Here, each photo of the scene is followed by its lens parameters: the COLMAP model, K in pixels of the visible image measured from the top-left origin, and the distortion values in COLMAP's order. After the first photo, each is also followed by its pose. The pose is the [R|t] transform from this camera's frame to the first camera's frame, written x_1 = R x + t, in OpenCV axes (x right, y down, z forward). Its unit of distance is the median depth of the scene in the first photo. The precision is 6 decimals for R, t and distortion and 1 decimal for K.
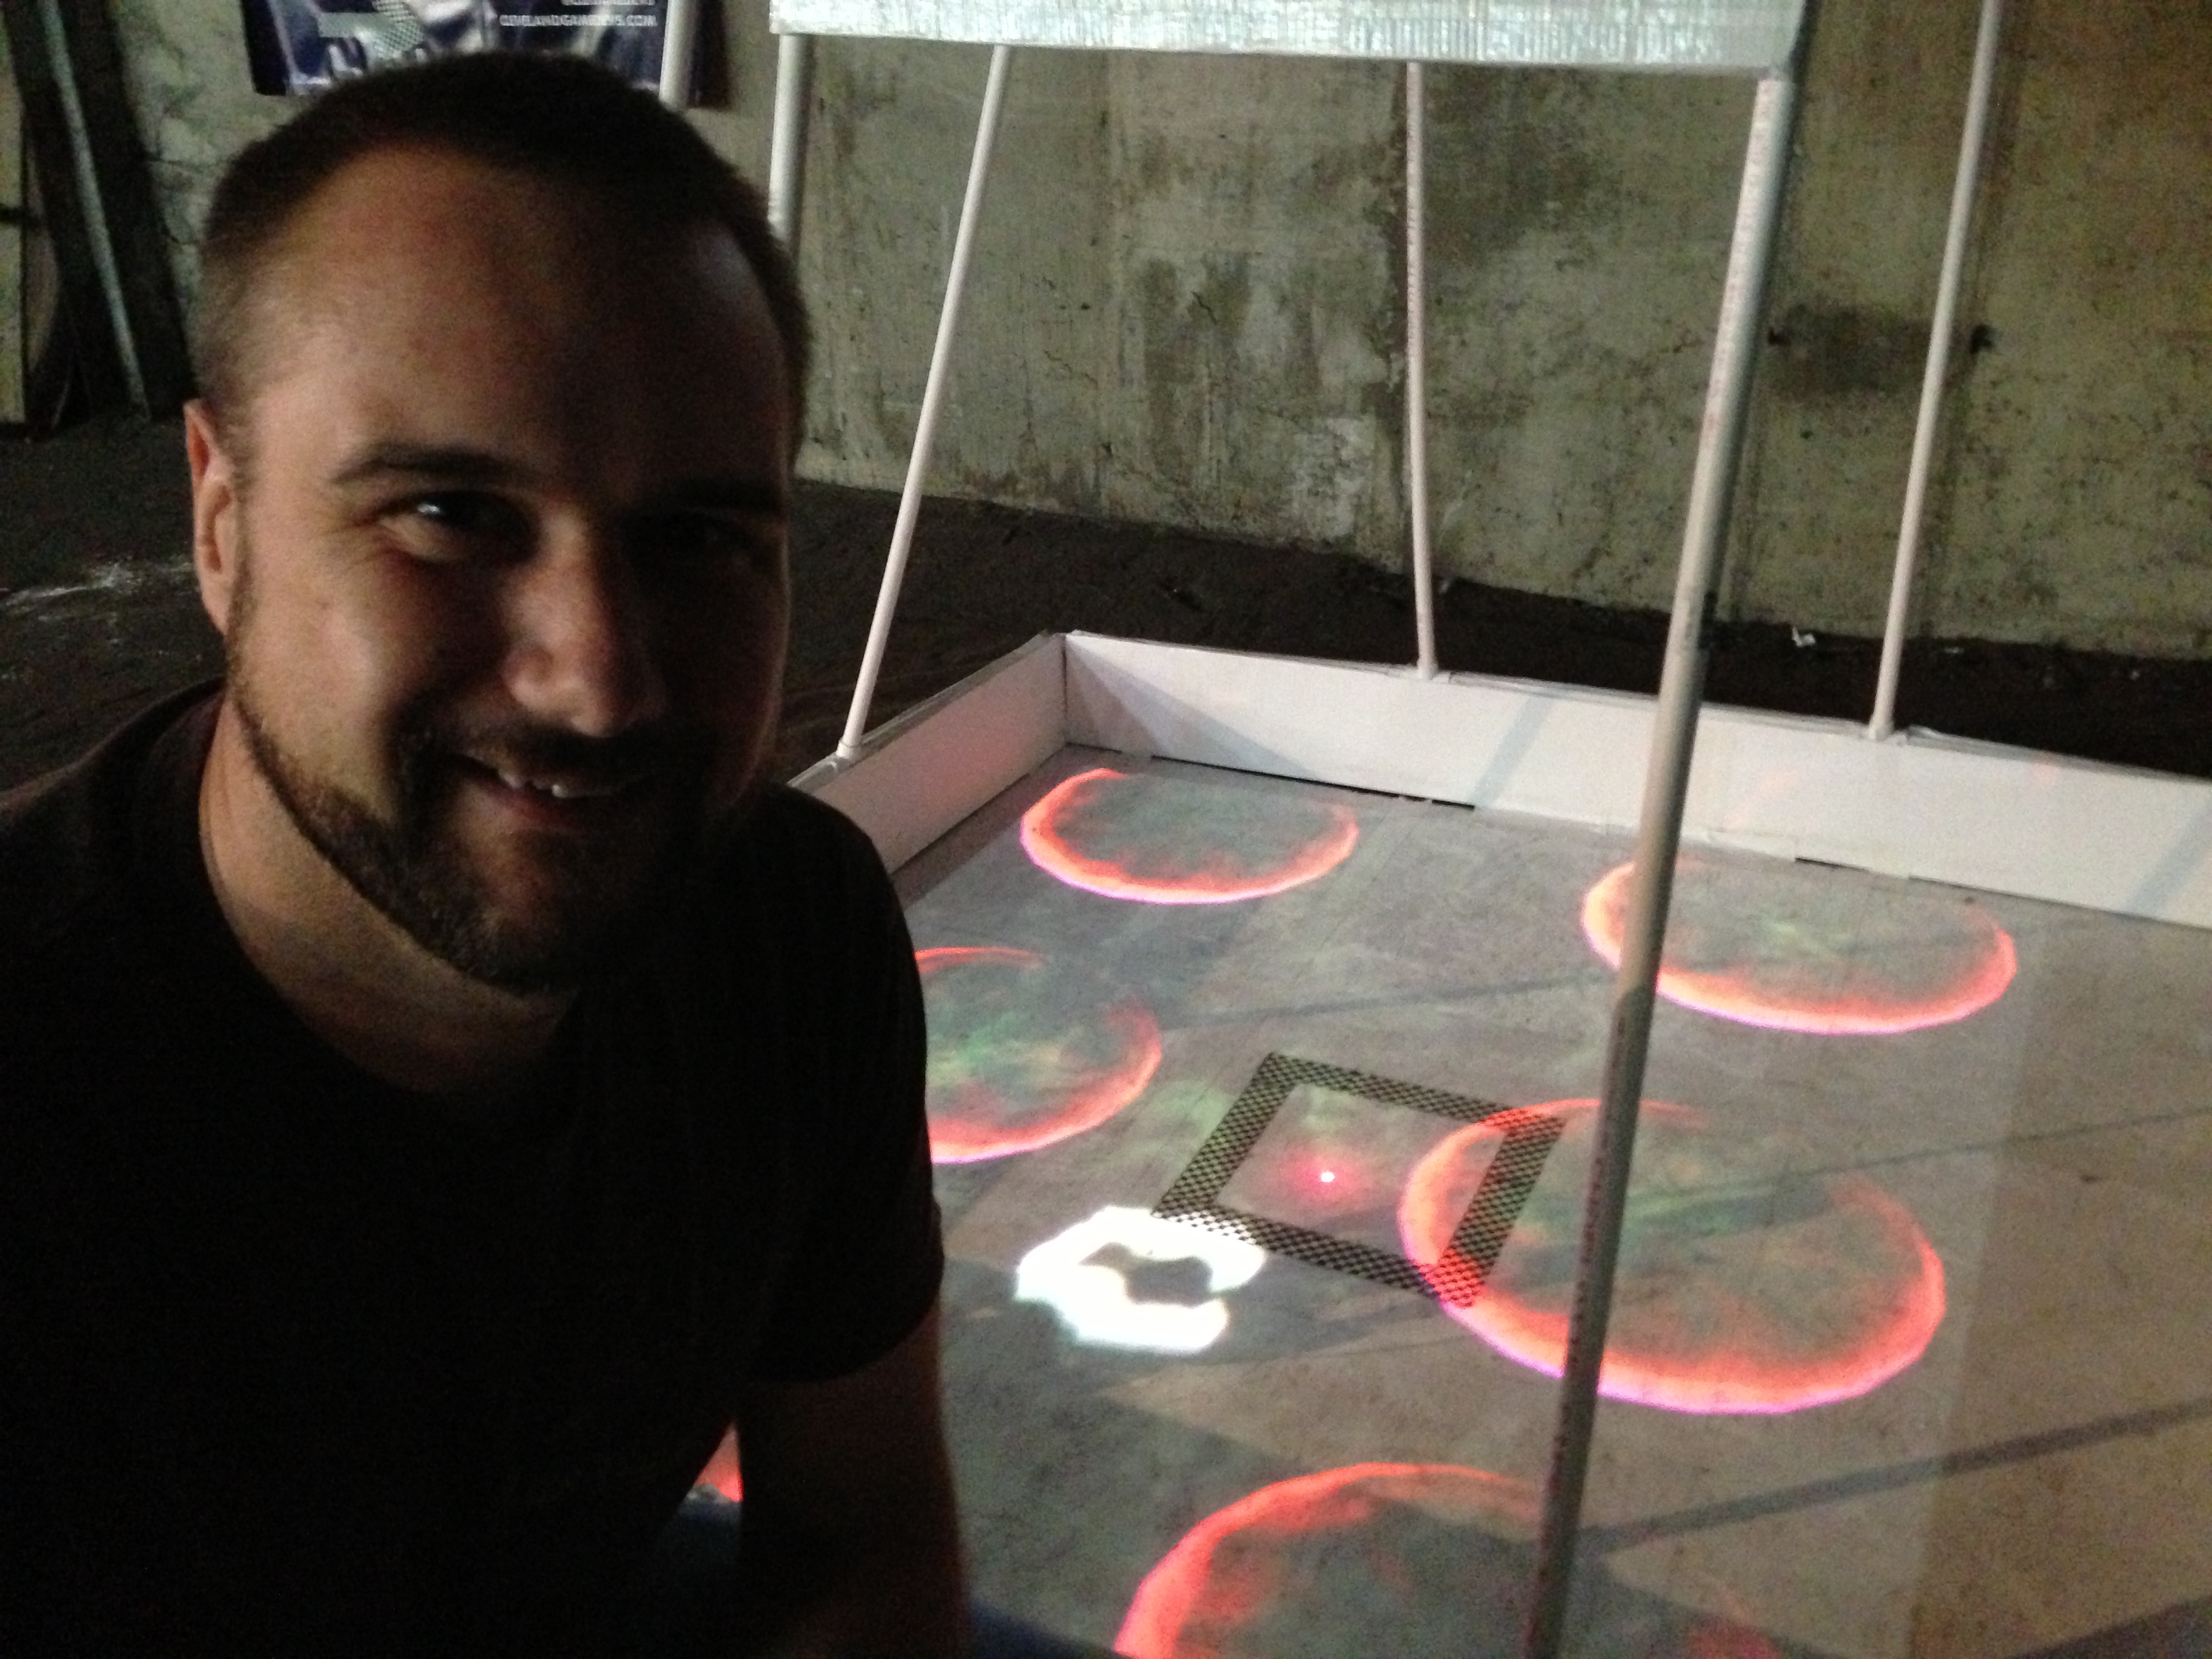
lens RADIAL K [[2091.0, 0, 1106.0], [0, 2091.0, 829.5], [0, 0, 1]] dist [0.164708, -0.247908]
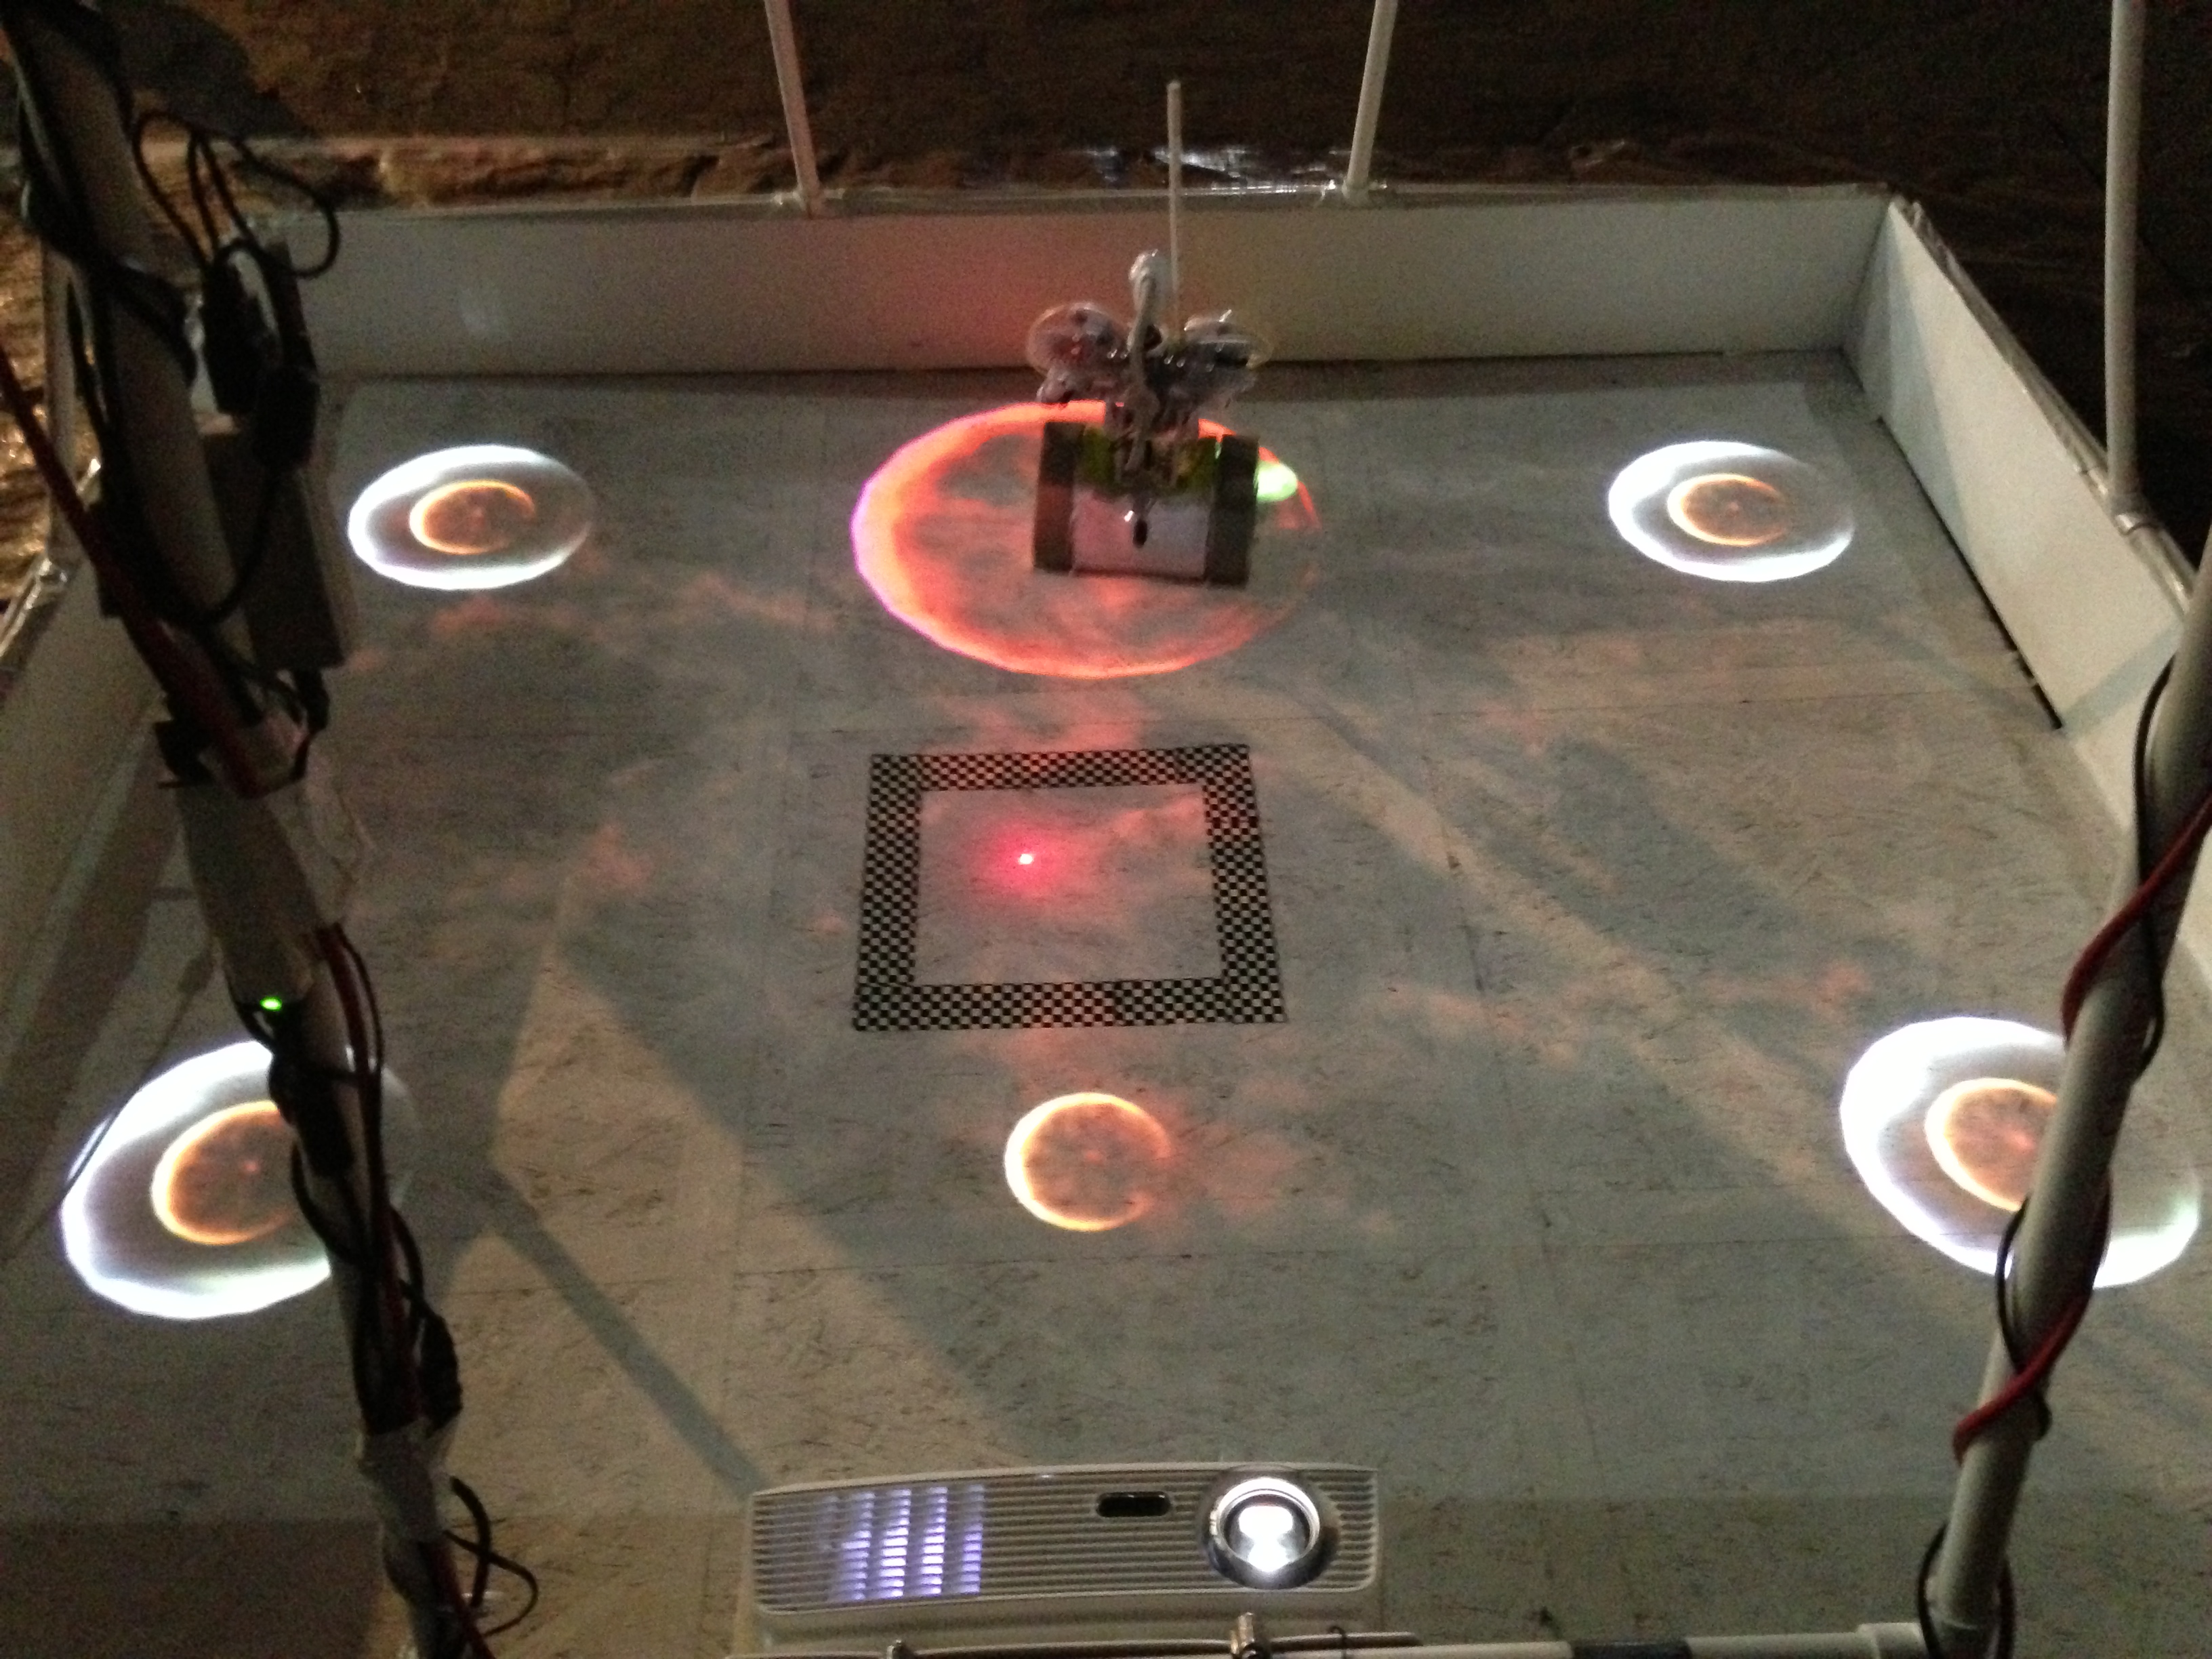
lens RADIAL K [[2091.0, 0, 1114.2], [0, 2091.0, 841.7], [0, 0, 1]] dist [0.160905, -0.240617]
pose [[0.487824, 0.641315, -0.592235, 0.423897], [-0.385587, 0.766966, 0.512918, -0.199756], [0.783167, -0.021856, 0.621428, 0.332775]]
